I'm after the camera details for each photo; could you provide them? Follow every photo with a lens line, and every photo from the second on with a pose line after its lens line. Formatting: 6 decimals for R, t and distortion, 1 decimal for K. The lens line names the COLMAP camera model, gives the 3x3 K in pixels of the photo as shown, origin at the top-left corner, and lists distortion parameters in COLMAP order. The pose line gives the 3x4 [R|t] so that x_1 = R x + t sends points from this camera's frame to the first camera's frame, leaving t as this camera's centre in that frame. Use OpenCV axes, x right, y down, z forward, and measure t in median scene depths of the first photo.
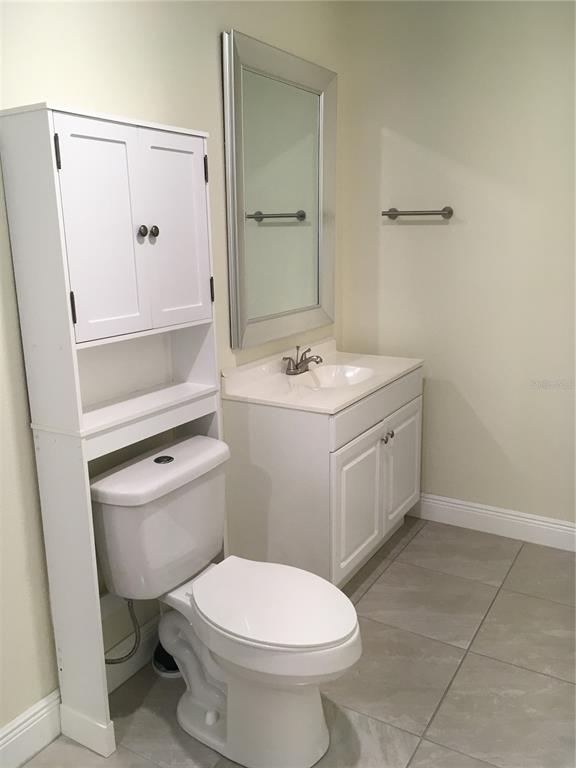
lens RADIAL K [[654.7, 0, 285.4], [0, 654.7, 380.5], [0, 0, 1]] dist [0.045158, -0.015866]
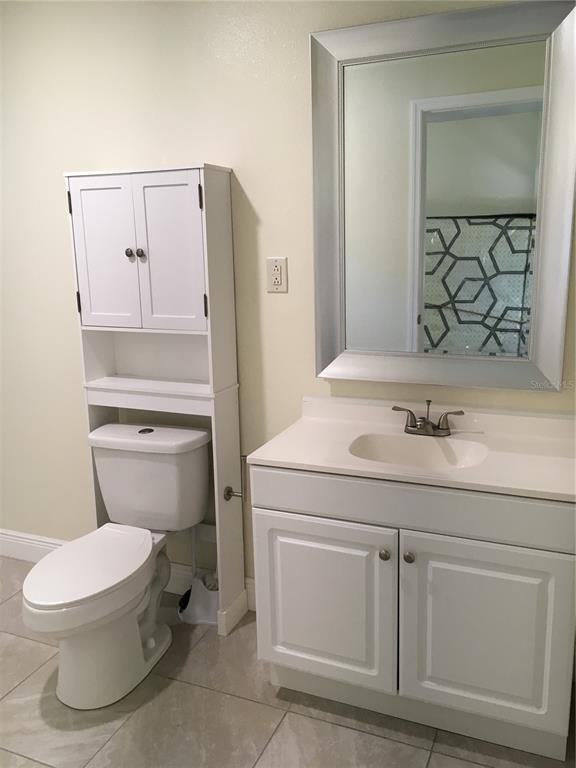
lens RADIAL K [[654.7, 0, 285.4], [0, 654.7, 380.5], [0, 0, 1]] dist [0.045158, -0.015866]
pose [[0.134402, 0.228096, -0.964318, 1.035679], [-0.200006, 0.959363, 0.199048, -0.275516], [0.970533, 0.166117, 0.174560, 1.002201]]
